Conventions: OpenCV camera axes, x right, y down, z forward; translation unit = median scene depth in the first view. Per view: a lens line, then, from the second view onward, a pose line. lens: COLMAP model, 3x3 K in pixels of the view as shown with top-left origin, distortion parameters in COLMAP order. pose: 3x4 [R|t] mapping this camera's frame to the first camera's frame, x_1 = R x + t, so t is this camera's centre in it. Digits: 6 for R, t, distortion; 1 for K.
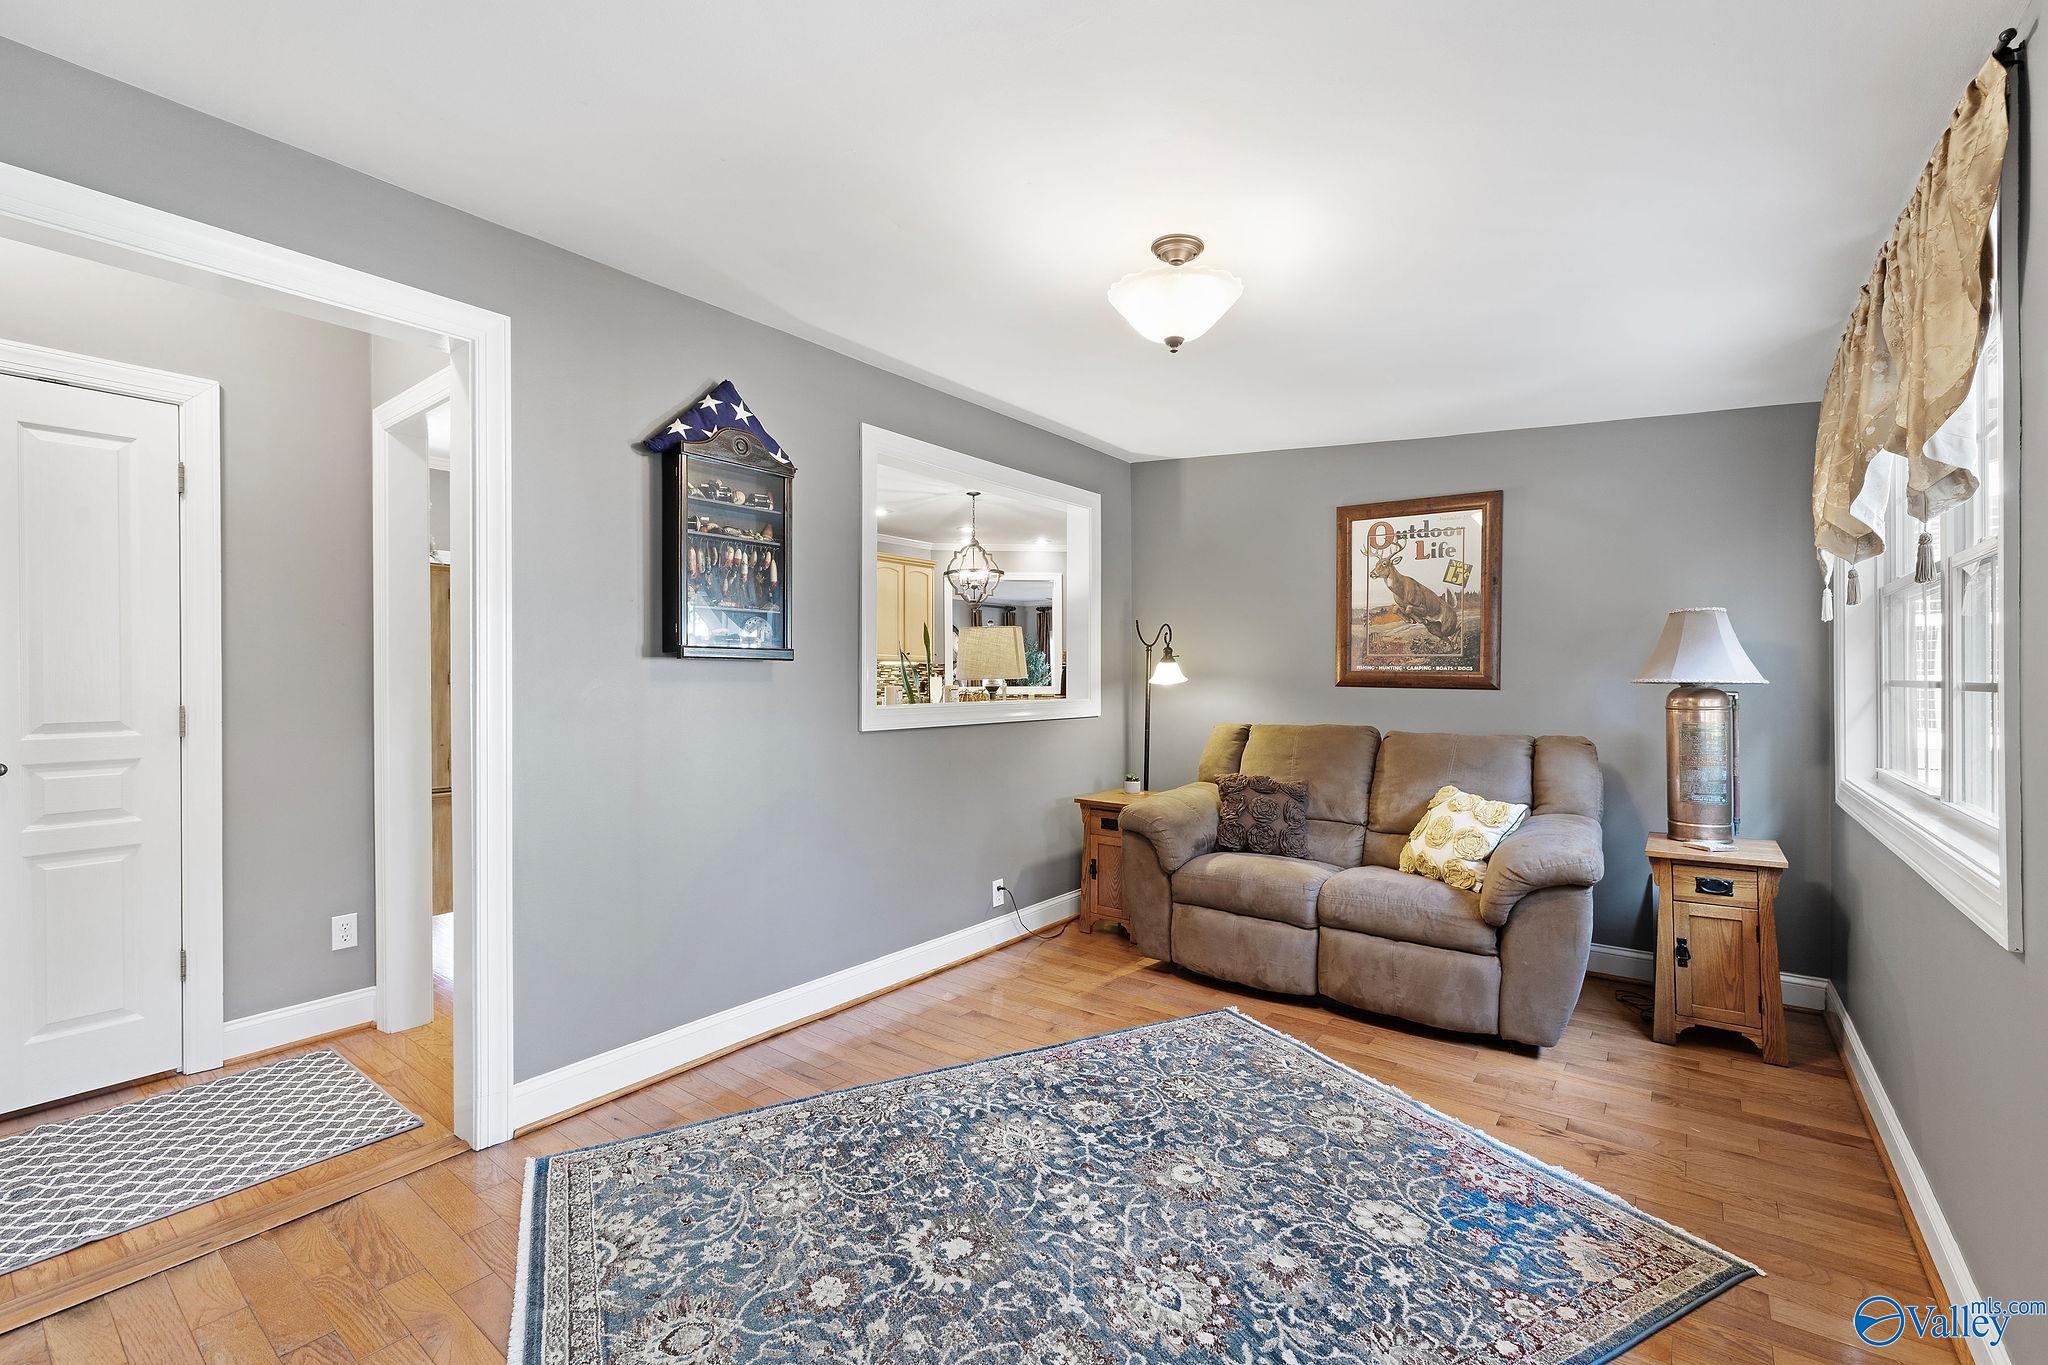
lens RADIAL K [[878.1, 0, 1024.6], [0, 878.1, 679.2], [0, 0, 1]] dist [-0.001436, -0.000232]
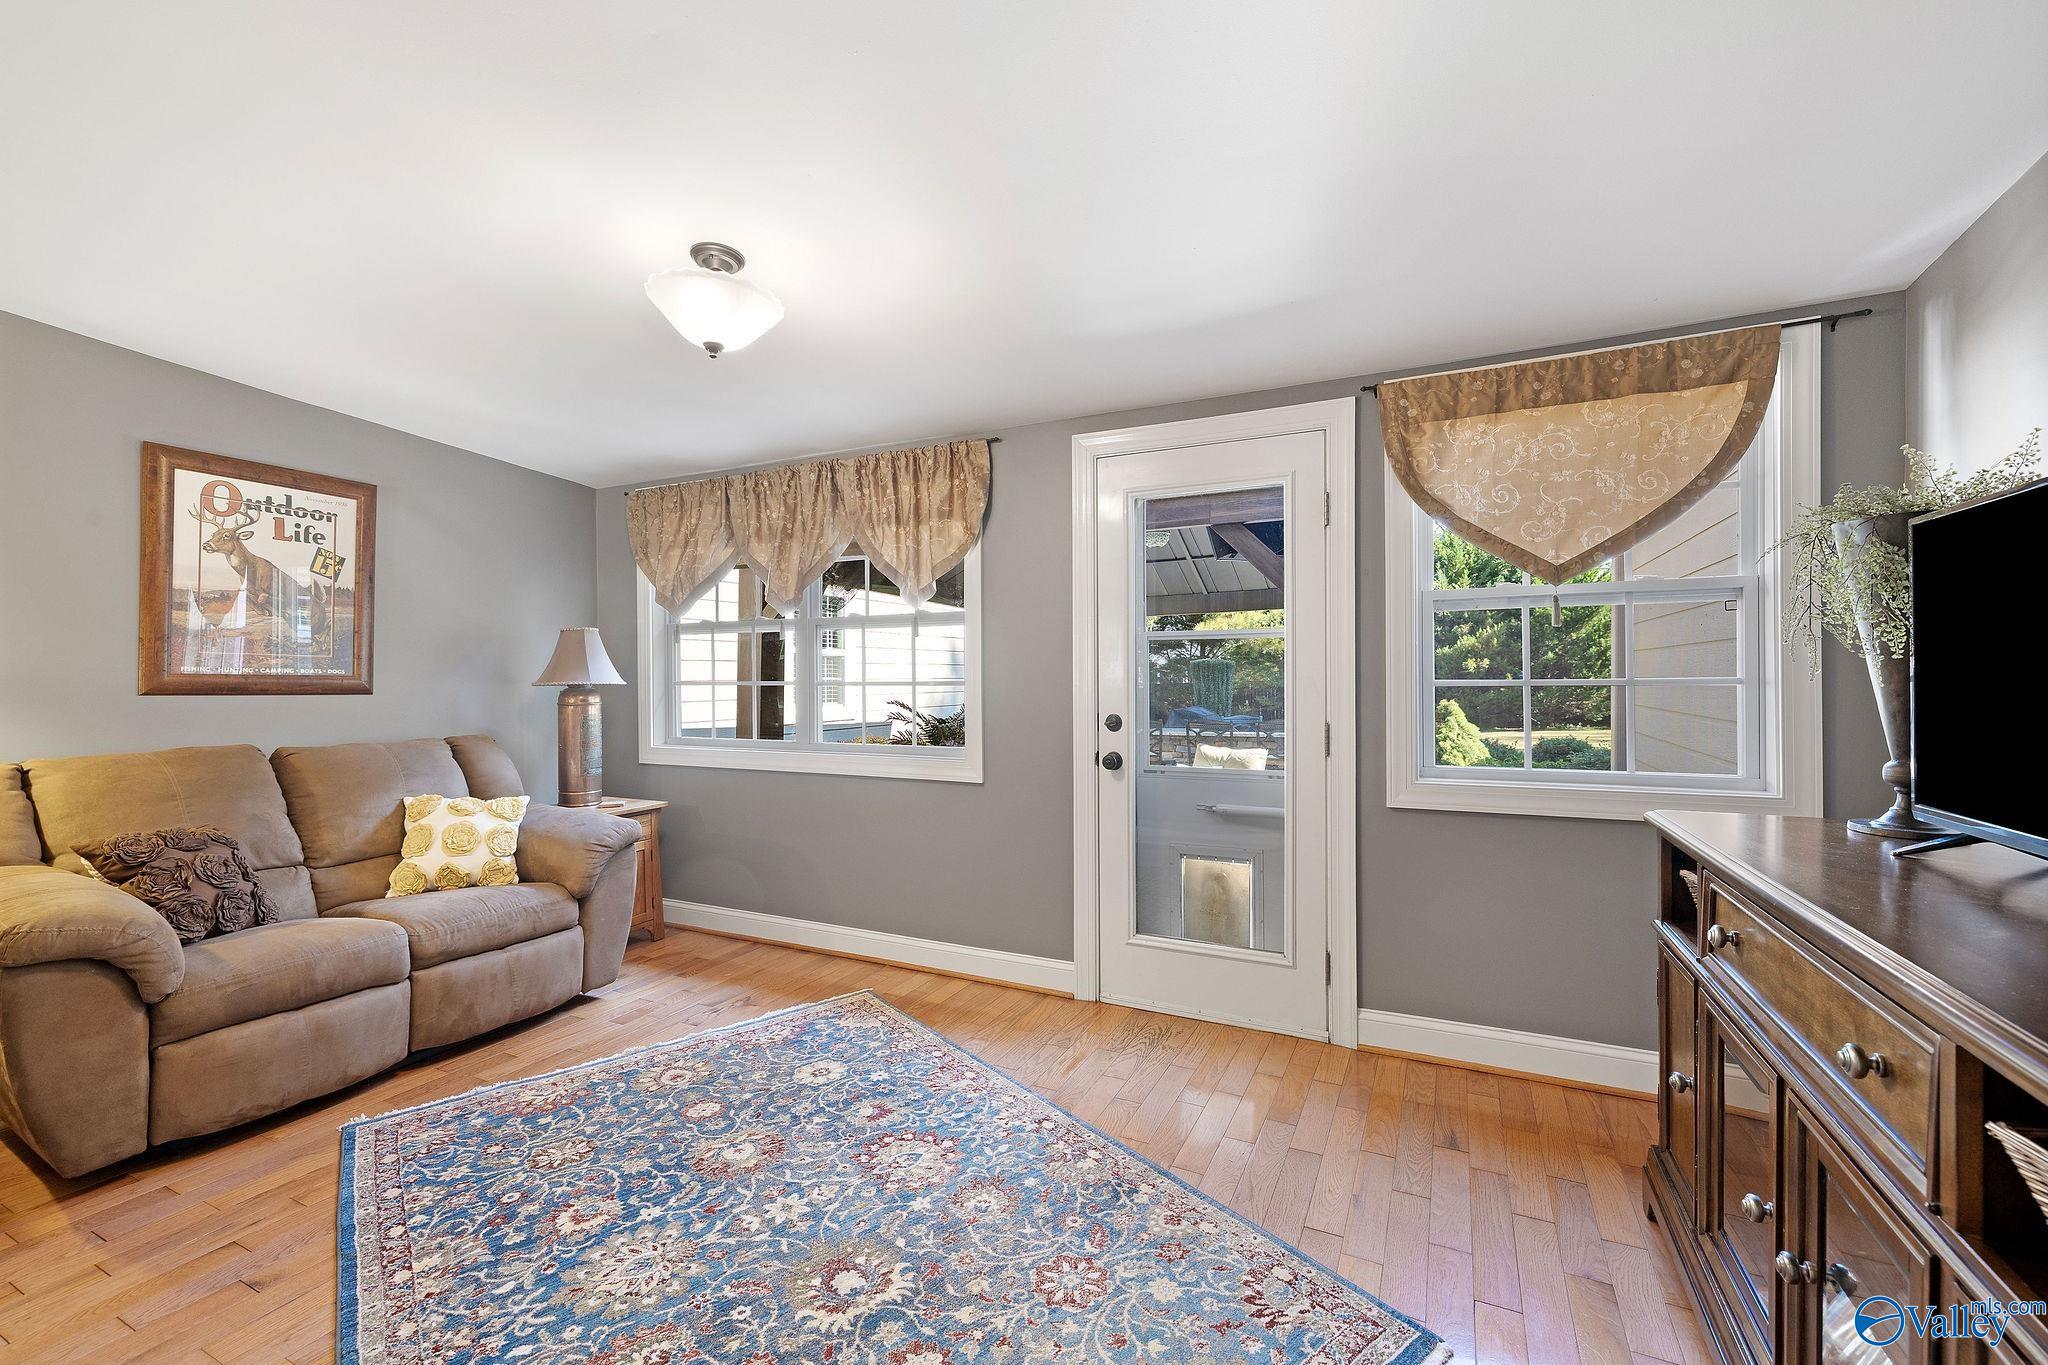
lens RADIAL K [[851.4, 0, 1024.0], [0, 851.4, 682.5], [0, 0, 1]] dist [-0.001360, -0.000127]
pose [[-0.188245, -0.004120, 0.982113, -0.633618], [0.007378, 0.999957, 0.005609, -0.001009], [-0.982094, 0.008302, -0.188206, 0.614665]]
